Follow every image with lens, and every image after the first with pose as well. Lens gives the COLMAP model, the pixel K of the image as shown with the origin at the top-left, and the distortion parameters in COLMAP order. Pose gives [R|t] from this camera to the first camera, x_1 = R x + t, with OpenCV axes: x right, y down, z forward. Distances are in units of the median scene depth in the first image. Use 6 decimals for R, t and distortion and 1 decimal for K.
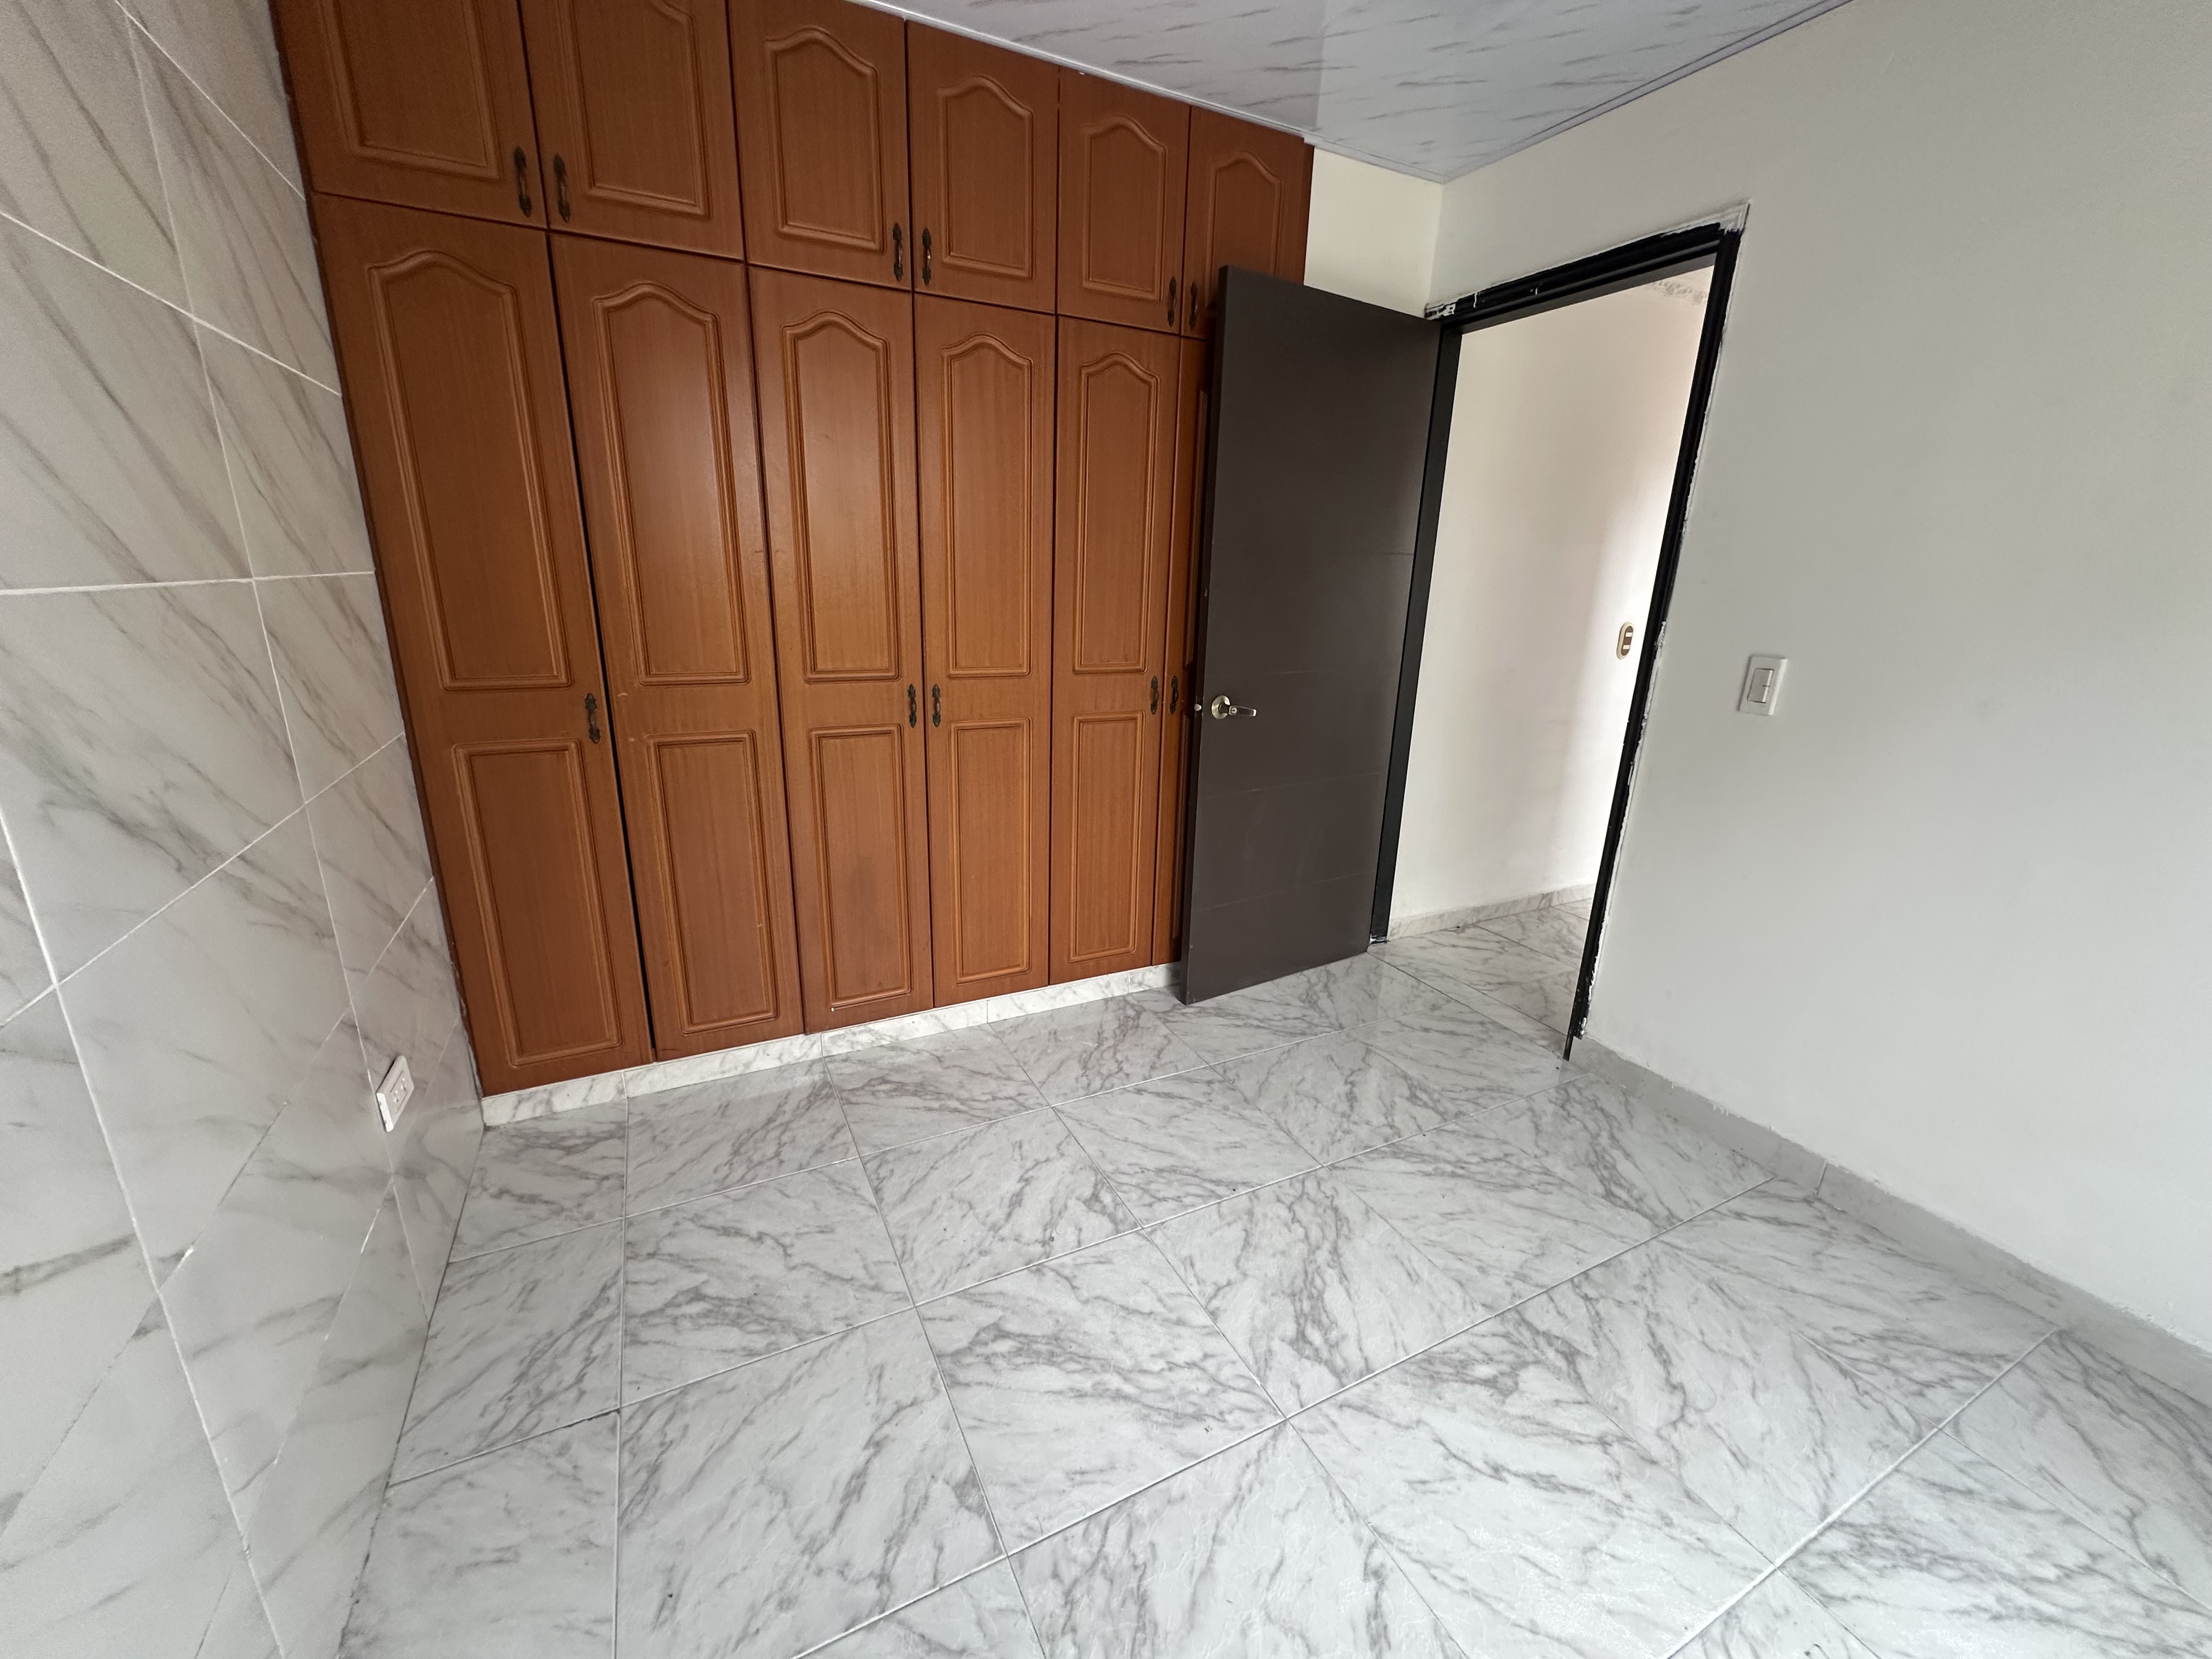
lens RADIAL K [[882.9, 0, 1106.3], [0, 882.9, 827.1], [0, 0, 1]] dist [-0.006572, 0.002040]
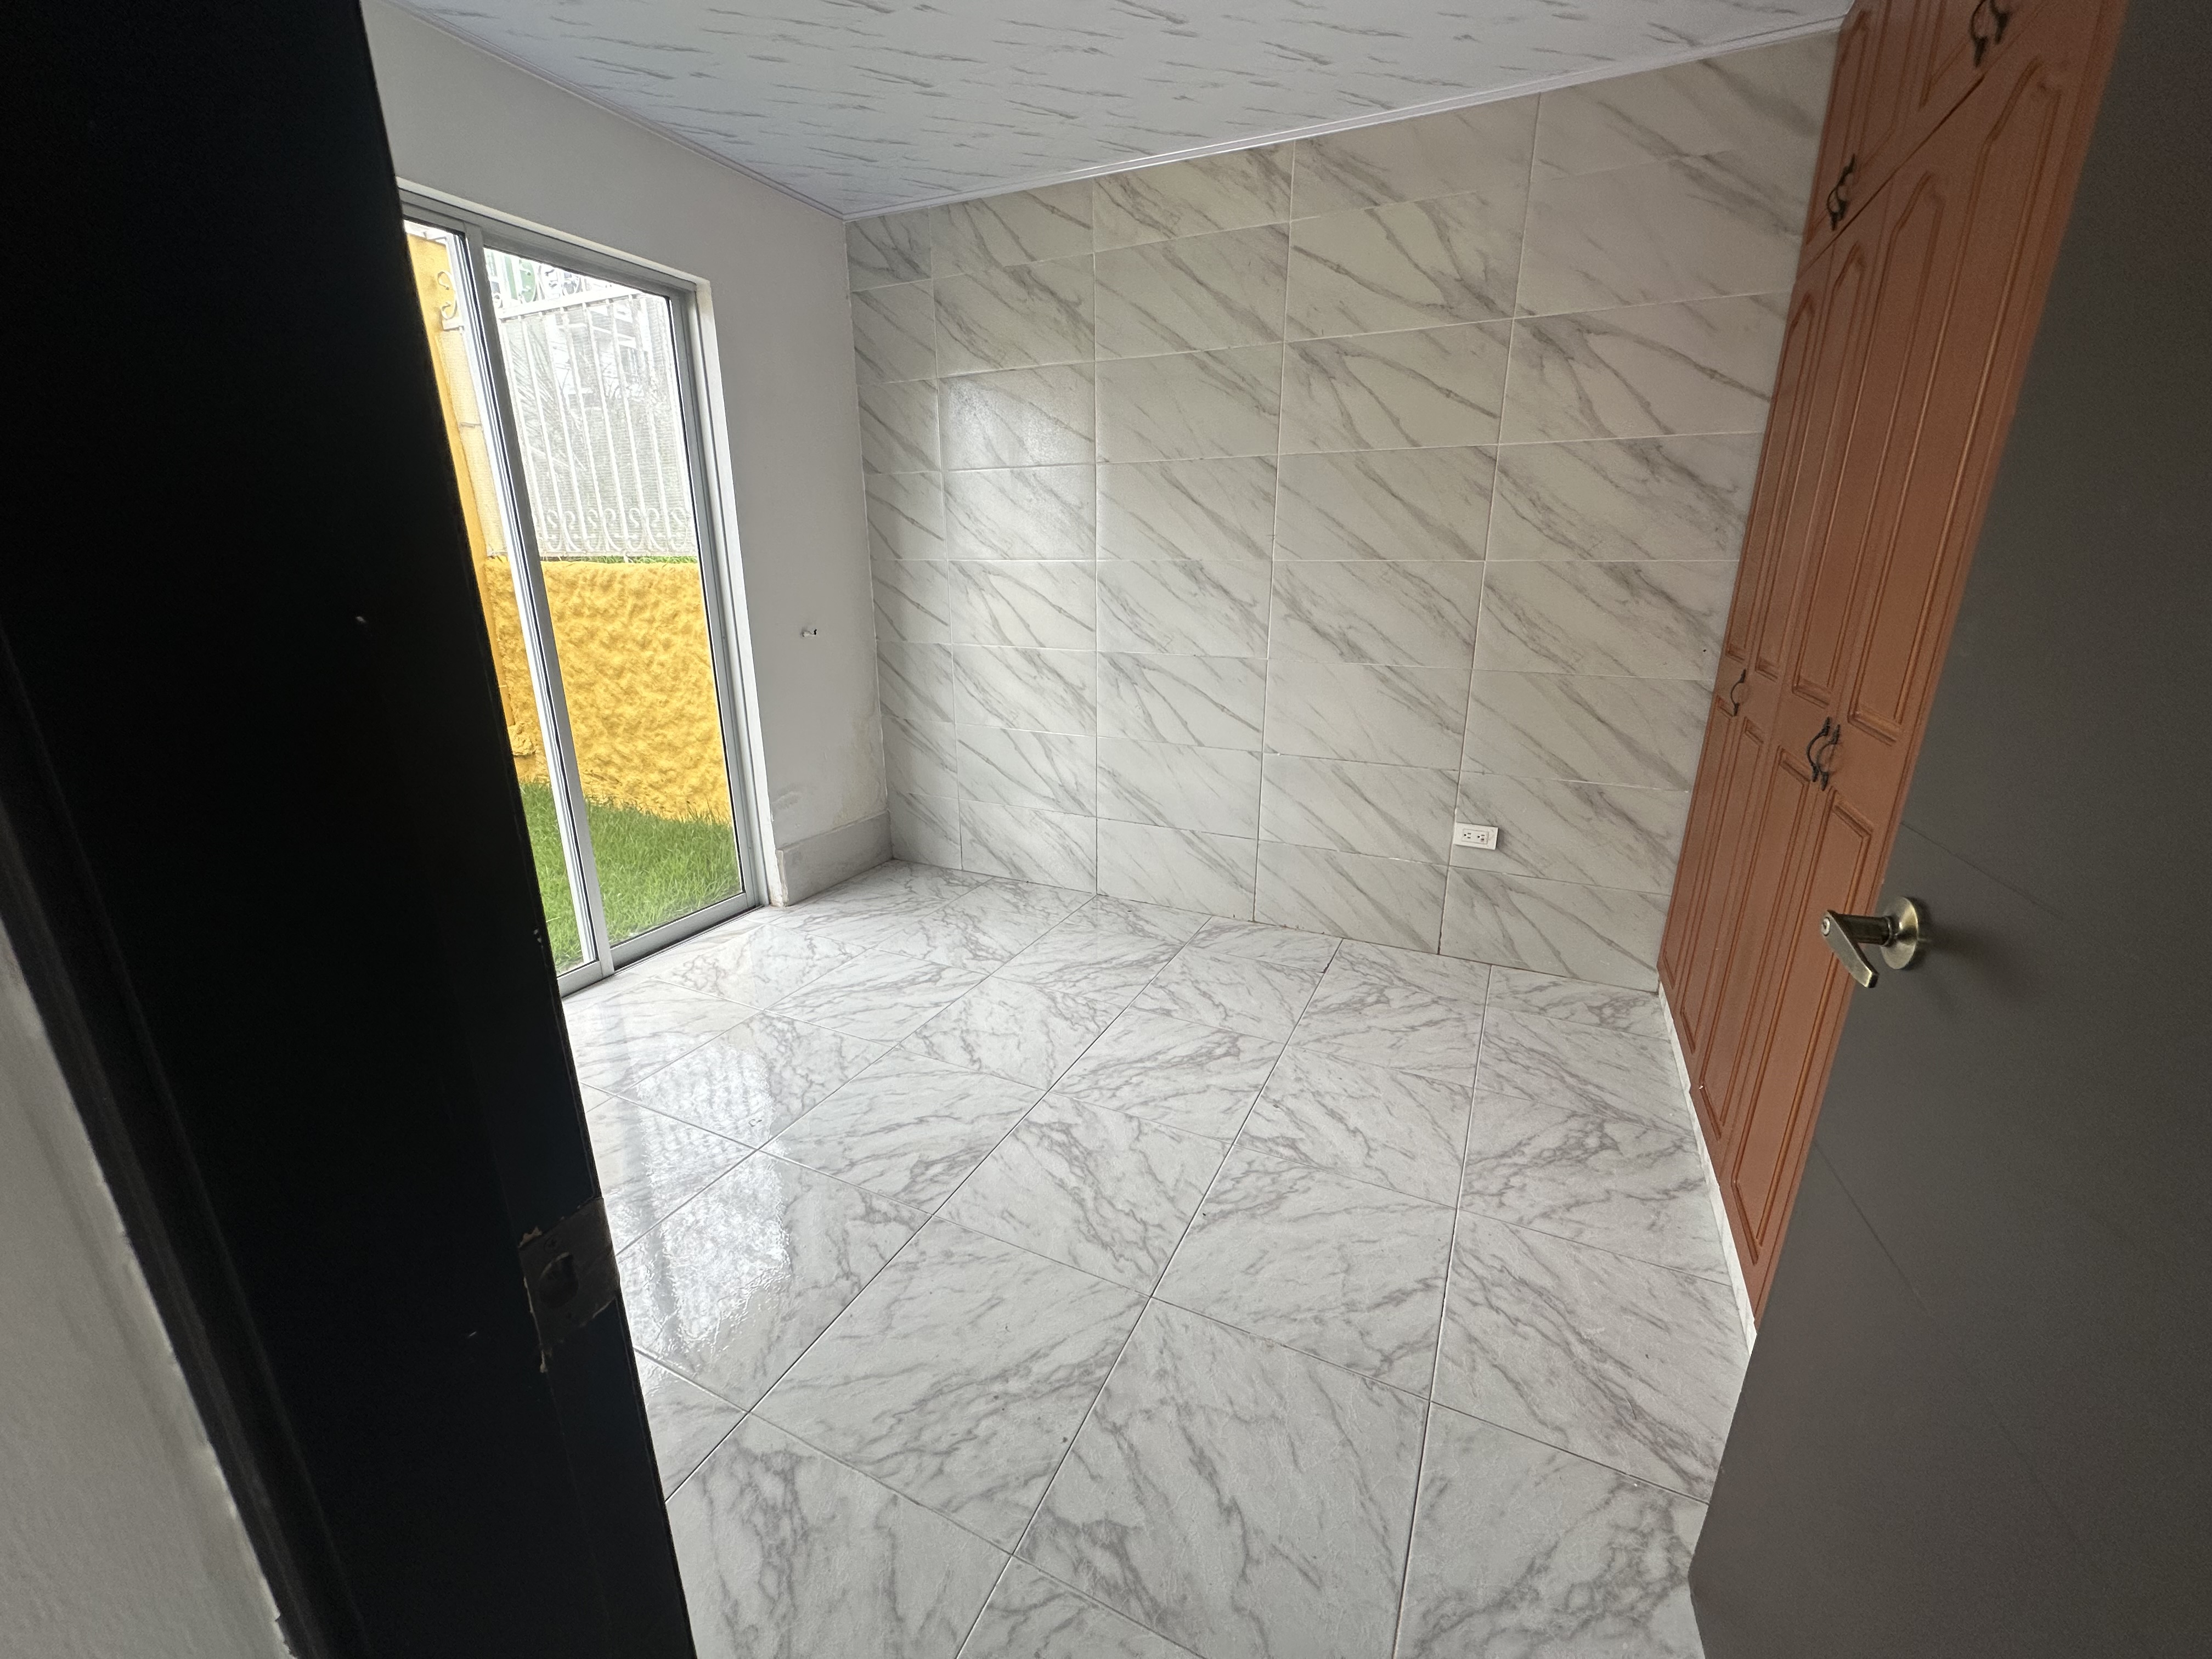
lens RADIAL K [[882.9, 0, 1106.3], [0, 882.9, 827.1], [0, 0, 1]] dist [-0.006572, 0.002040]
pose [[-0.790671, 0.153605, -0.592659, 0.836679], [-0.189250, 0.859290, 0.475190, -0.414779], [0.582257, 0.487880, -0.650346, 1.586893]]
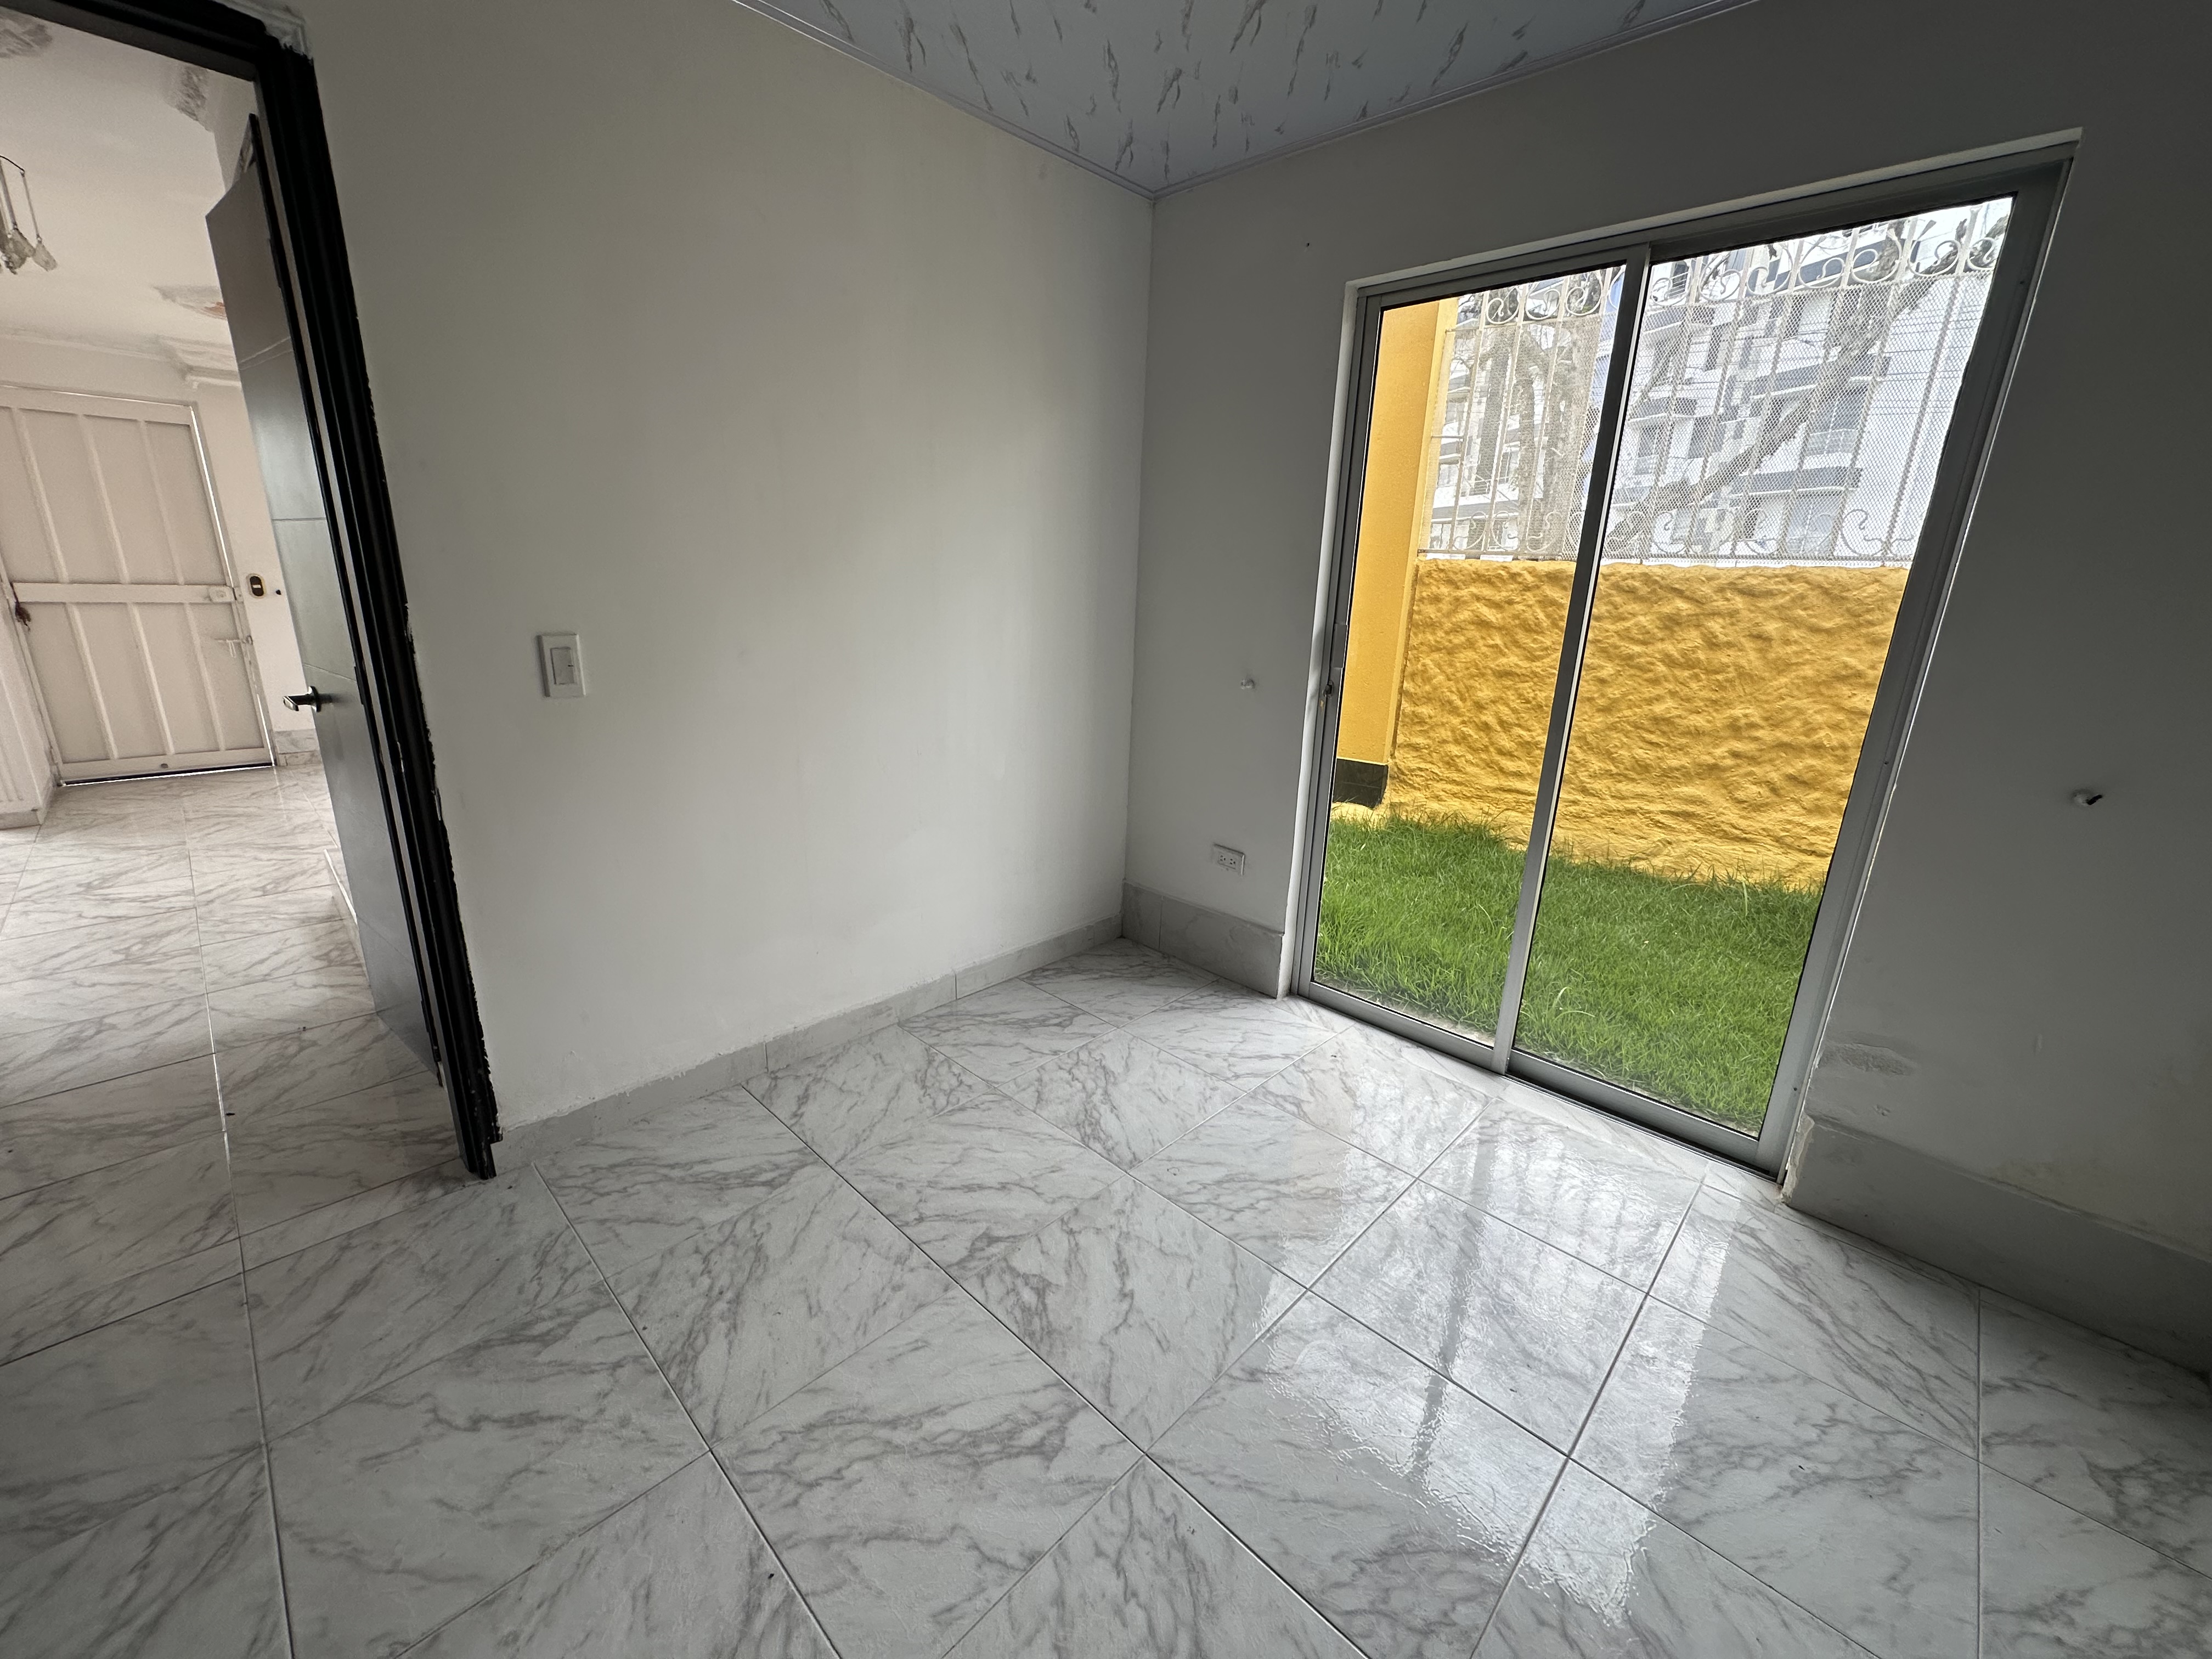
lens RADIAL K [[882.9, 0, 1106.3], [0, 882.9, 827.1], [0, 0, 1]] dist [-0.006572, 0.002040]
pose [[-0.328641, -0.297665, 0.896320, -0.385793], [0.218341, 0.899381, 0.378738, -0.283459], [-0.918870, 0.320172, -0.230581, 0.899143]]
